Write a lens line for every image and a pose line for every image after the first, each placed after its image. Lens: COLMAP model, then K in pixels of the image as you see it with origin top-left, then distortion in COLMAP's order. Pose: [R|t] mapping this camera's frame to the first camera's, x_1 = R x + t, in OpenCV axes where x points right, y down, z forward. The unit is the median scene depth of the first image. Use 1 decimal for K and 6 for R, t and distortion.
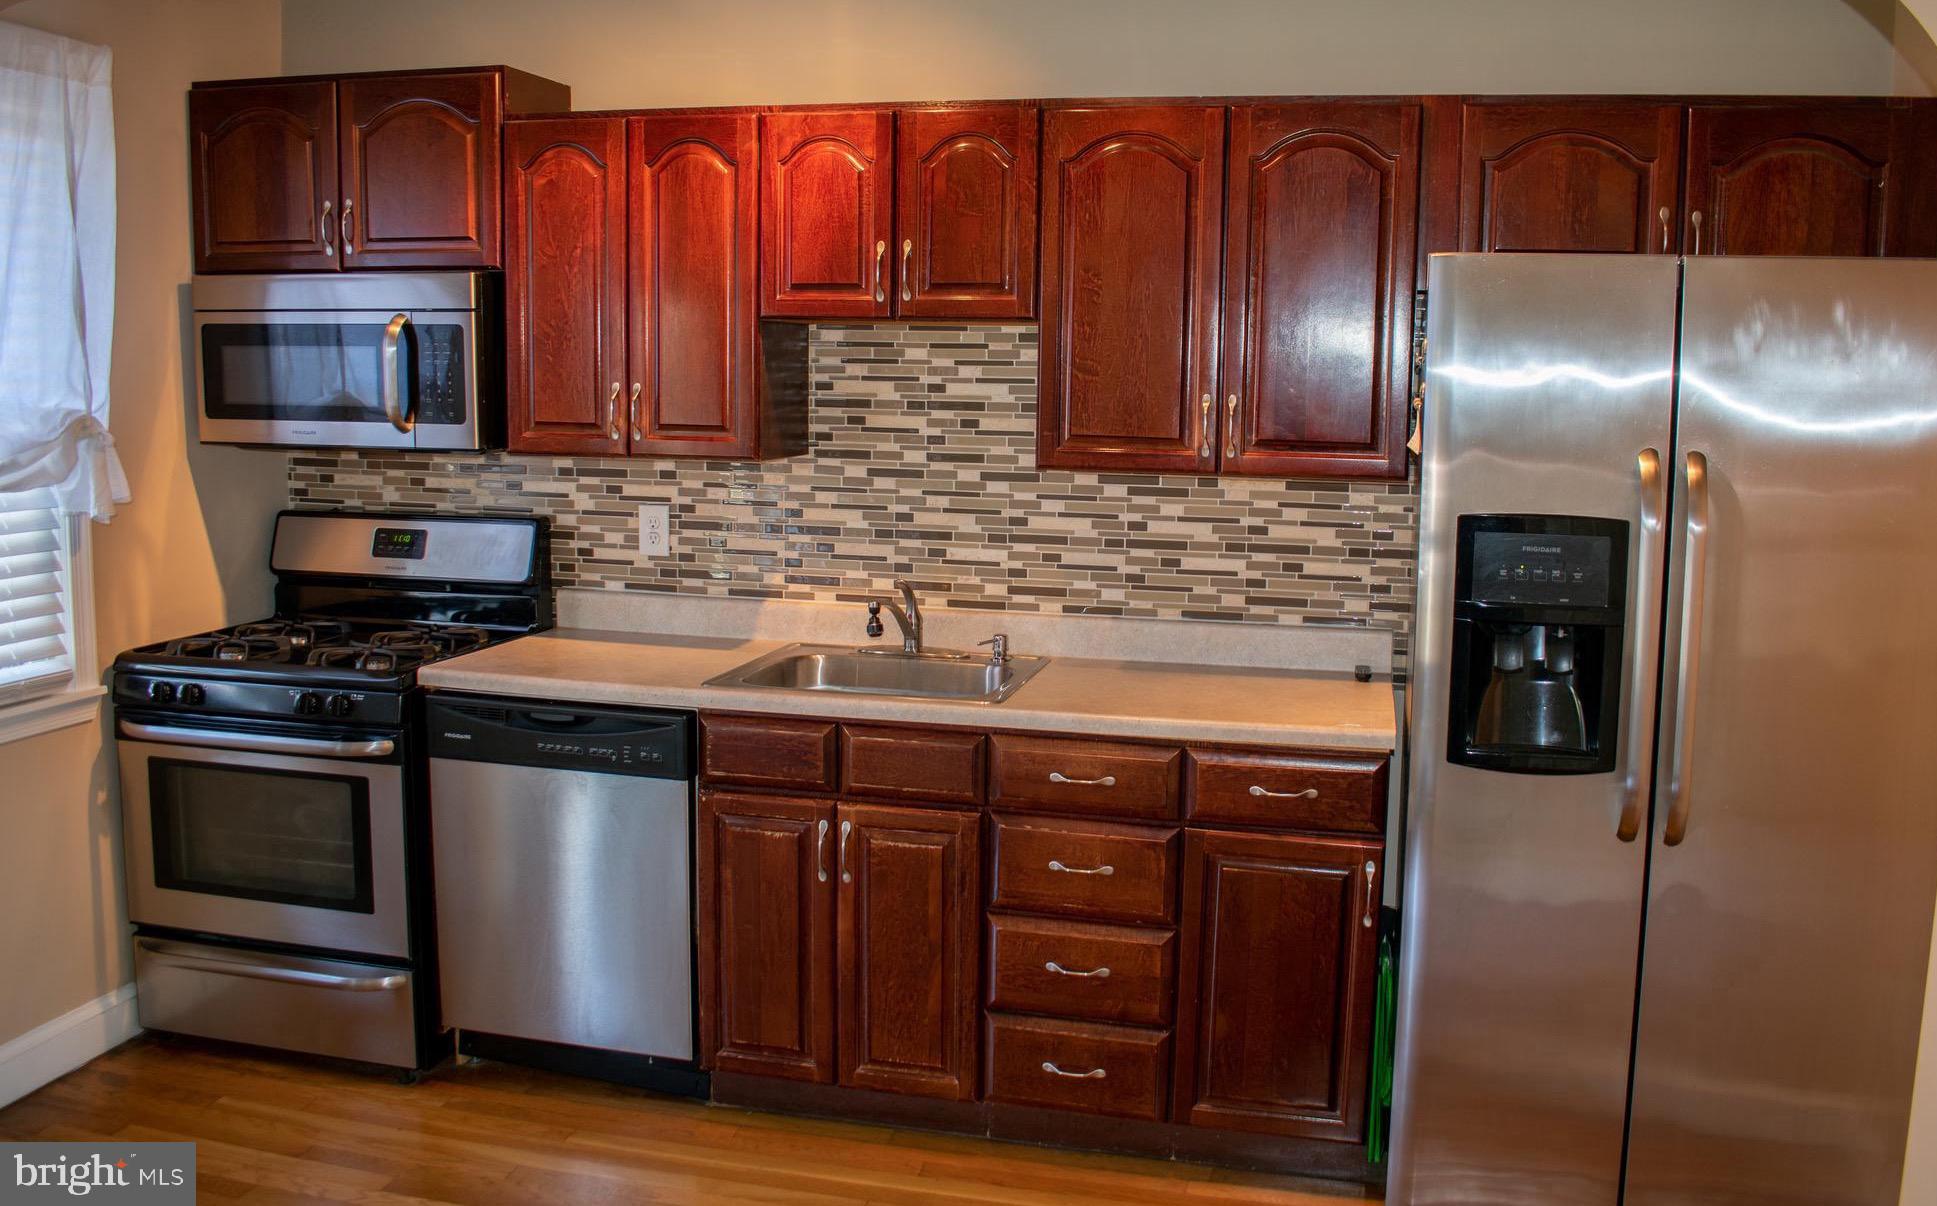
lens RADIAL K [[1614.7, 0, 1009.3], [0, 1614.7, 539.0], [0, 0, 1]] dist [-0.105892, 0.027741]
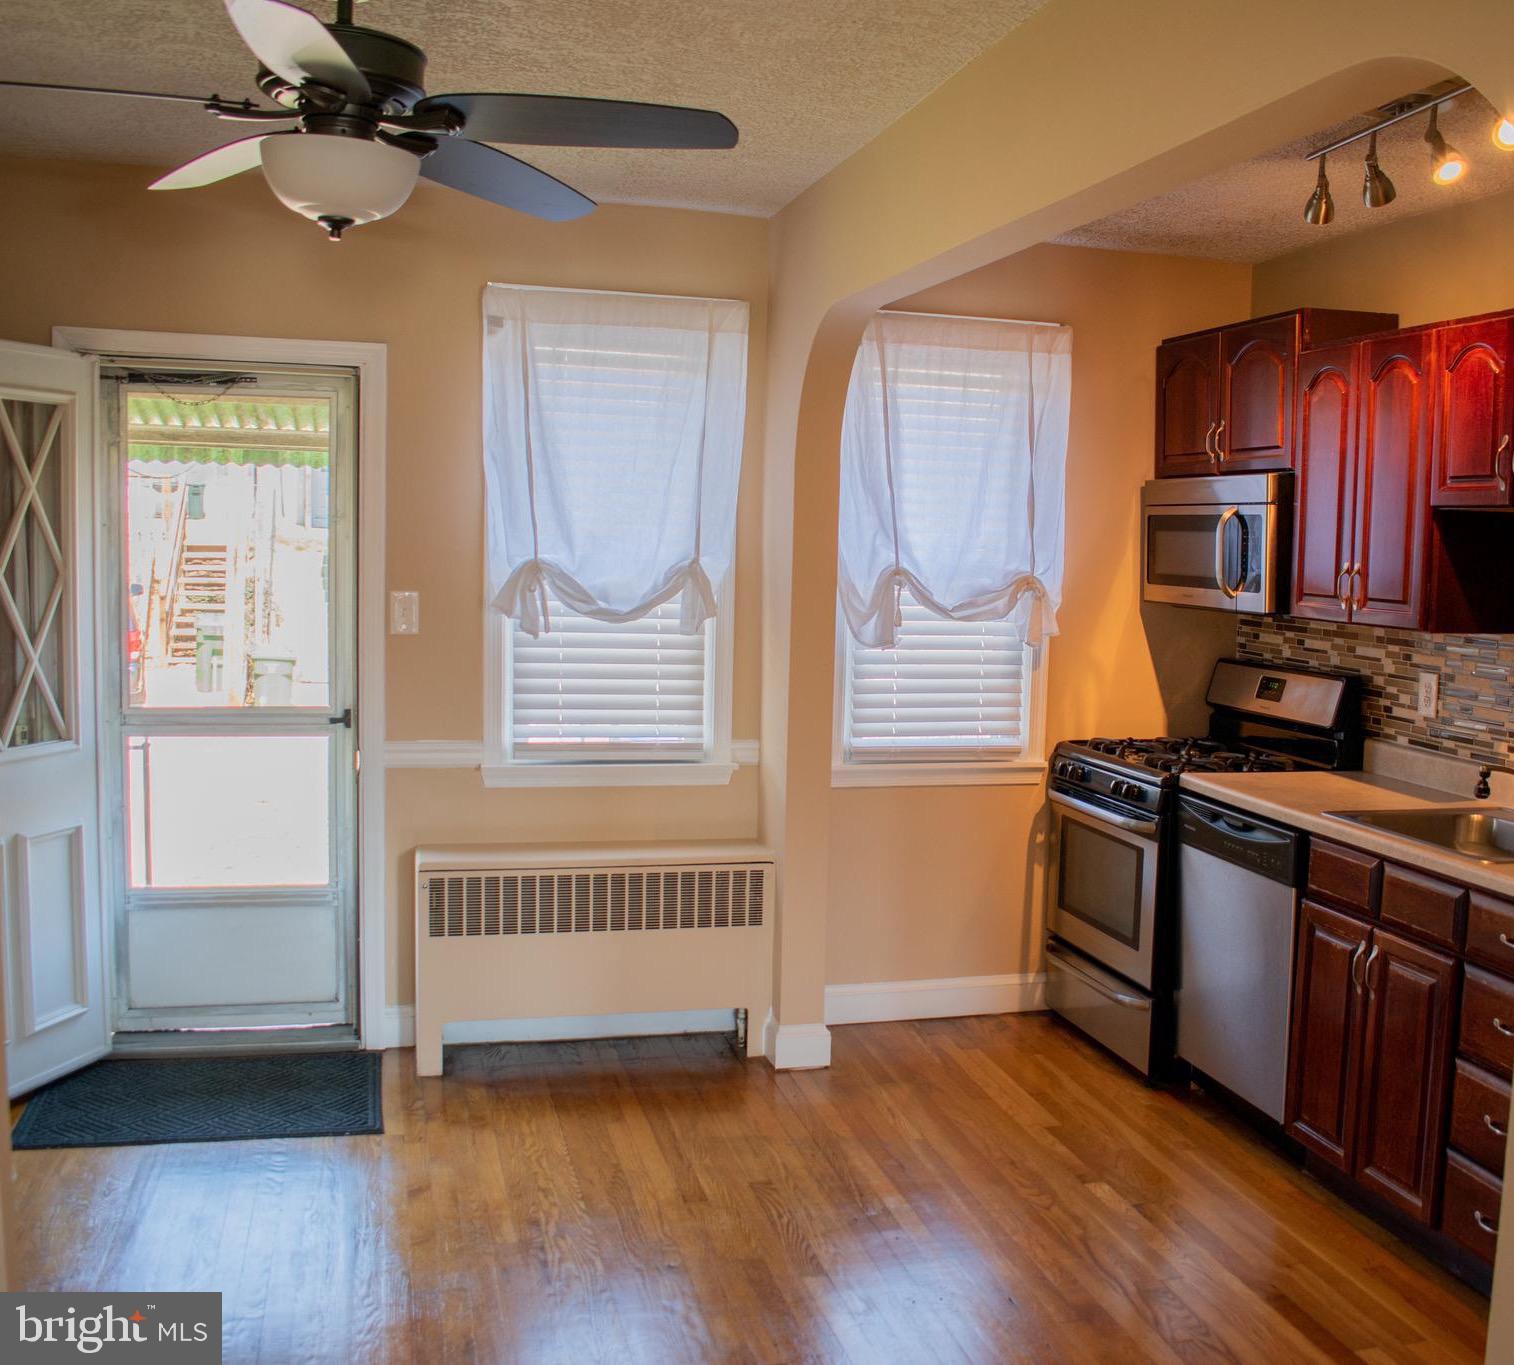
lens RADIAL K [[1601.7, 0, 765.9], [0, 1601.7, 680.0], [0, 0, 1]] dist [-0.071881, 0.000000]
pose [[0.449116, 0.075983, -0.890237, 0.620869], [-0.110174, 0.993483, 0.029214, 0.003434], [0.886655, 0.084960, 0.454560, 0.080198]]
